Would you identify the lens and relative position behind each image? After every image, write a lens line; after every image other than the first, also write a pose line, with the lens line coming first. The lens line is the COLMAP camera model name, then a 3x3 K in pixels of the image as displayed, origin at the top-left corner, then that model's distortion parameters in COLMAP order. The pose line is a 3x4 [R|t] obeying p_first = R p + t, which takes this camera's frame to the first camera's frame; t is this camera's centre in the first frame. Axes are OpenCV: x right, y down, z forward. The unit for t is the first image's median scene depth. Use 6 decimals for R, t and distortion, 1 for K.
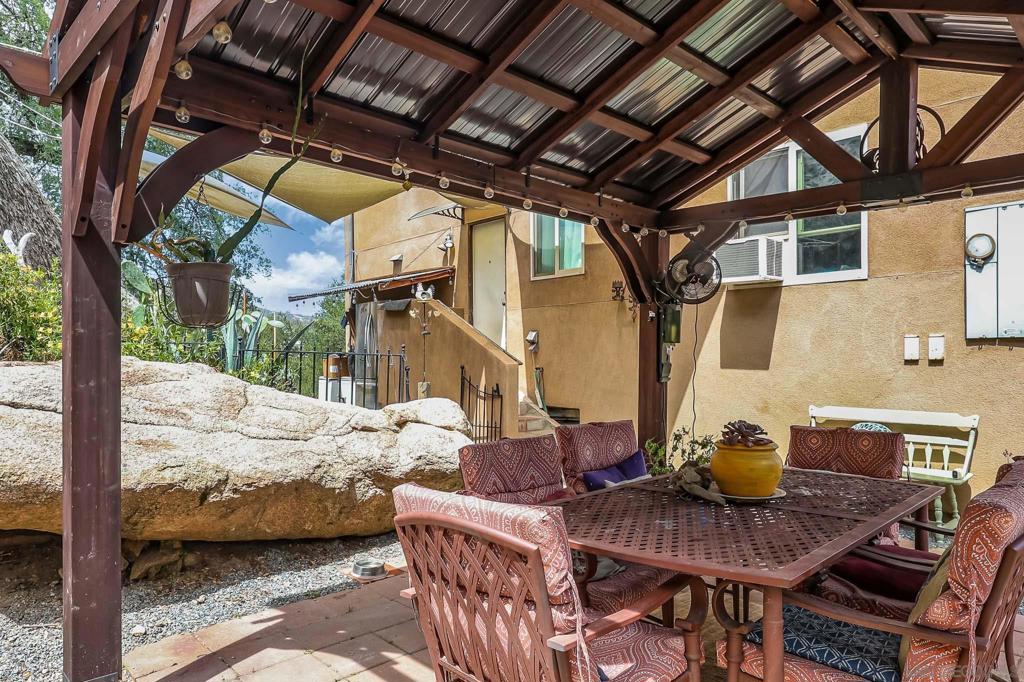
lens RADIAL K [[664.0, 0, 513.4], [0, 664.0, 356.9], [0, 0, 1]] dist [0.001927, -0.000113]
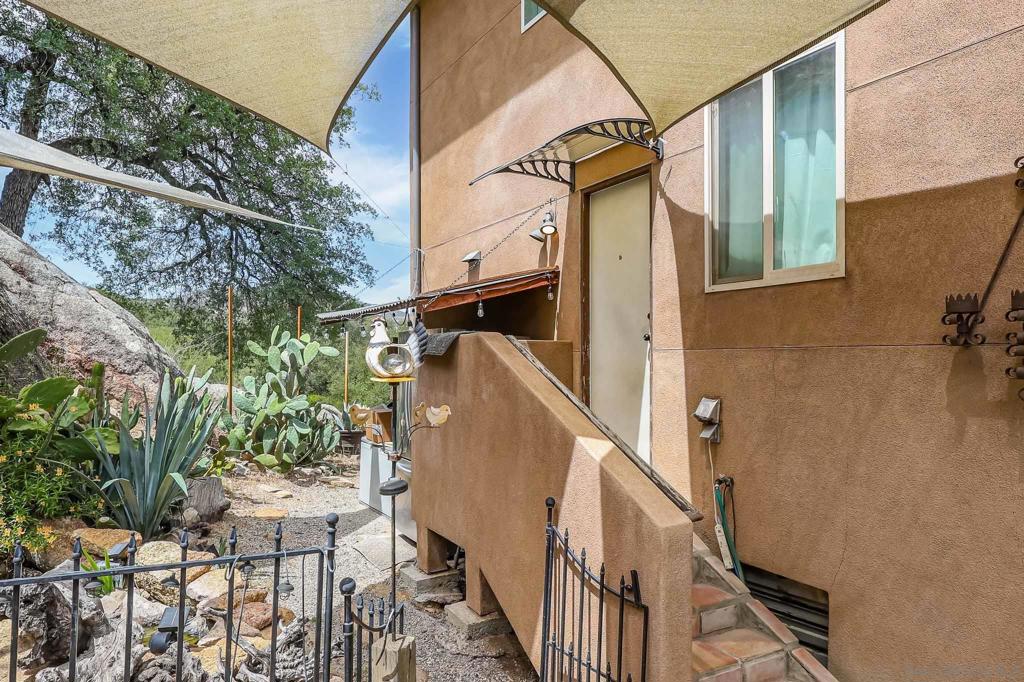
lens RADIAL K [[656.4, 0, 520.8], [0, 656.4, 350.7], [0, 0, 1]] dist [-0.001587, -0.001351]
pose [[0.981467, 0.004856, -0.191572, -0.014087], [-0.007619, 0.999877, -0.013685, -0.067595], [0.191482, 0.014891, 0.981383, 0.524842]]
